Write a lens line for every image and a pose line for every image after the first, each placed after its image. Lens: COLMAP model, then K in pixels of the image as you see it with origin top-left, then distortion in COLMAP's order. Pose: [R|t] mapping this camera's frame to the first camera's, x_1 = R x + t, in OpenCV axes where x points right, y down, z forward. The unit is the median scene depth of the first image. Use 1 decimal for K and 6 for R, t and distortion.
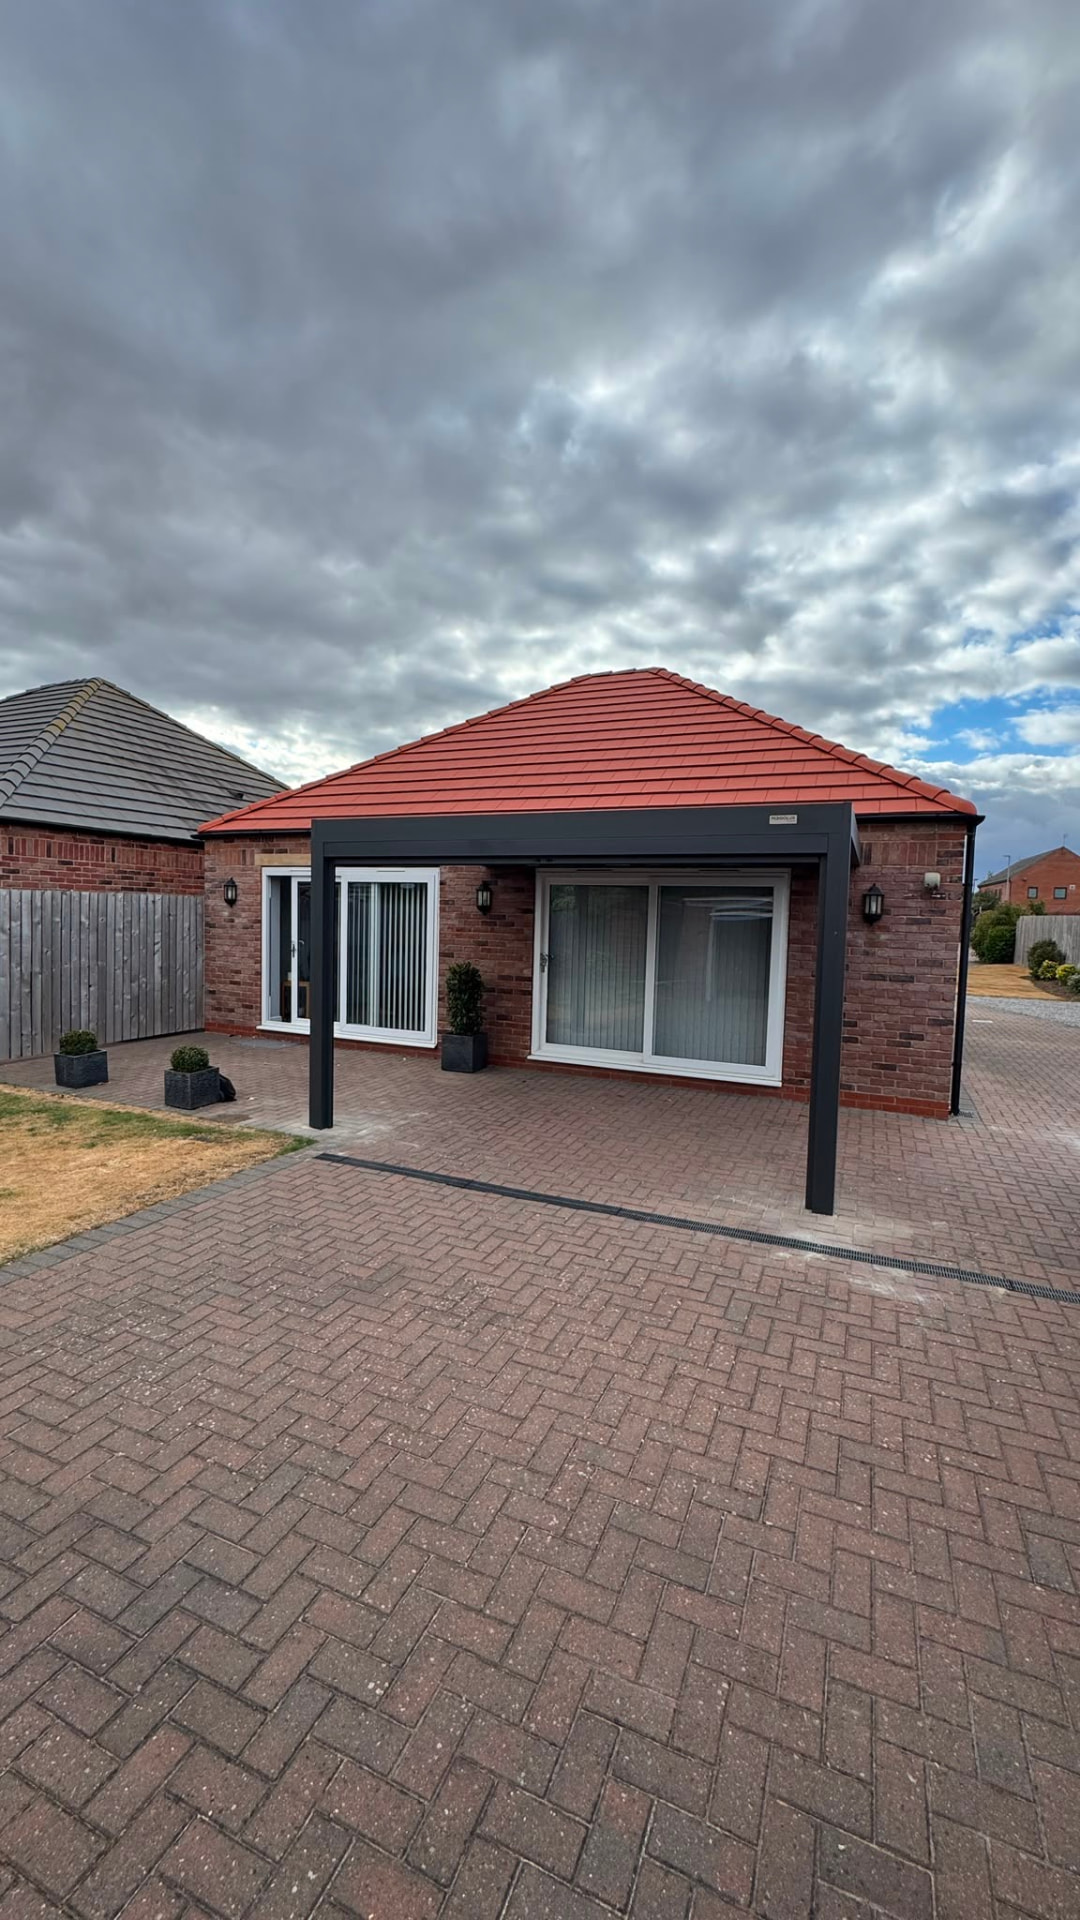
lens RADIAL K [[764.5, 0, 541.4], [0, 764.5, 968.9], [0, 0, 1]] dist [0.000009, 0.000155]
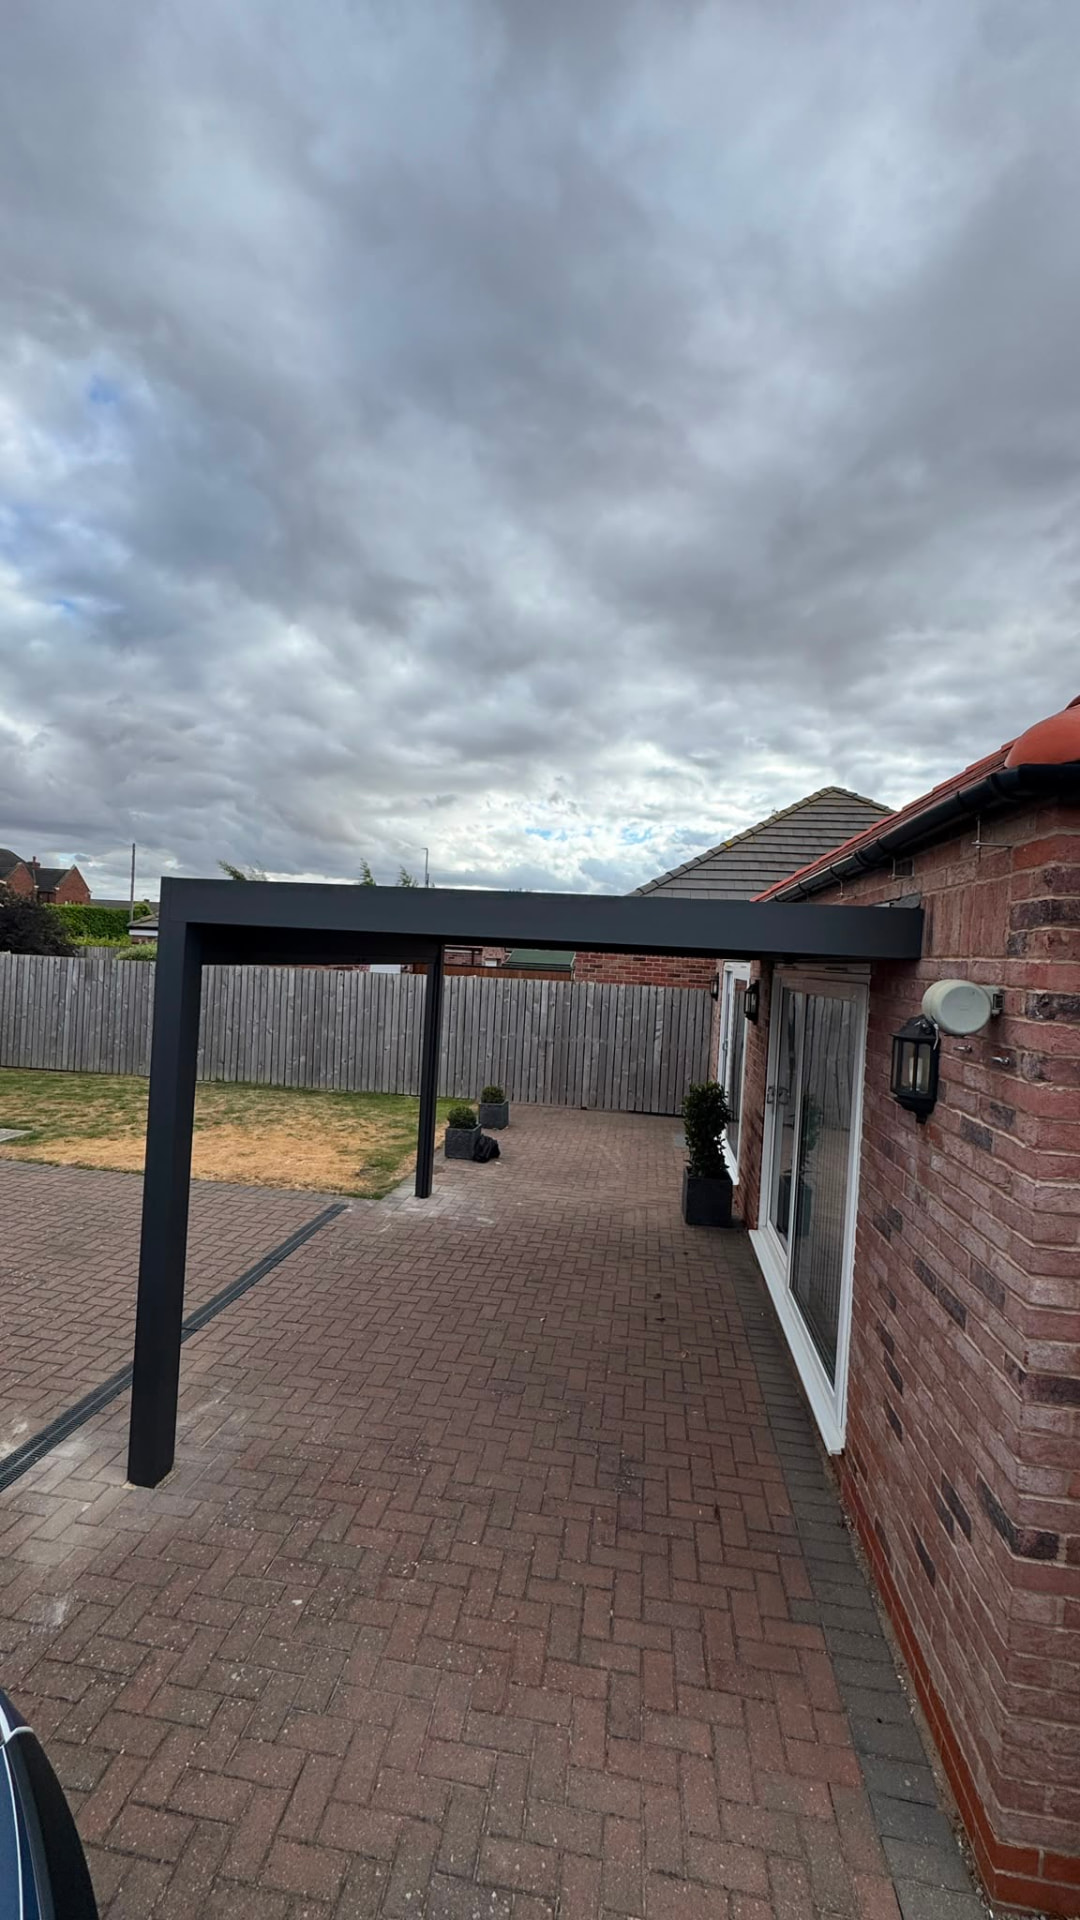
lens RADIAL K [[764.5, 0, 539.3], [0, 764.5, 951.9], [0, 0, 1]] dist [0.000009, 0.000155]
pose [[0.263736, -0.015895, -0.964464, 0.961088], [-0.118406, 0.991769, -0.048723, -0.128835], [0.957300, 0.127048, 0.259683, 0.940211]]
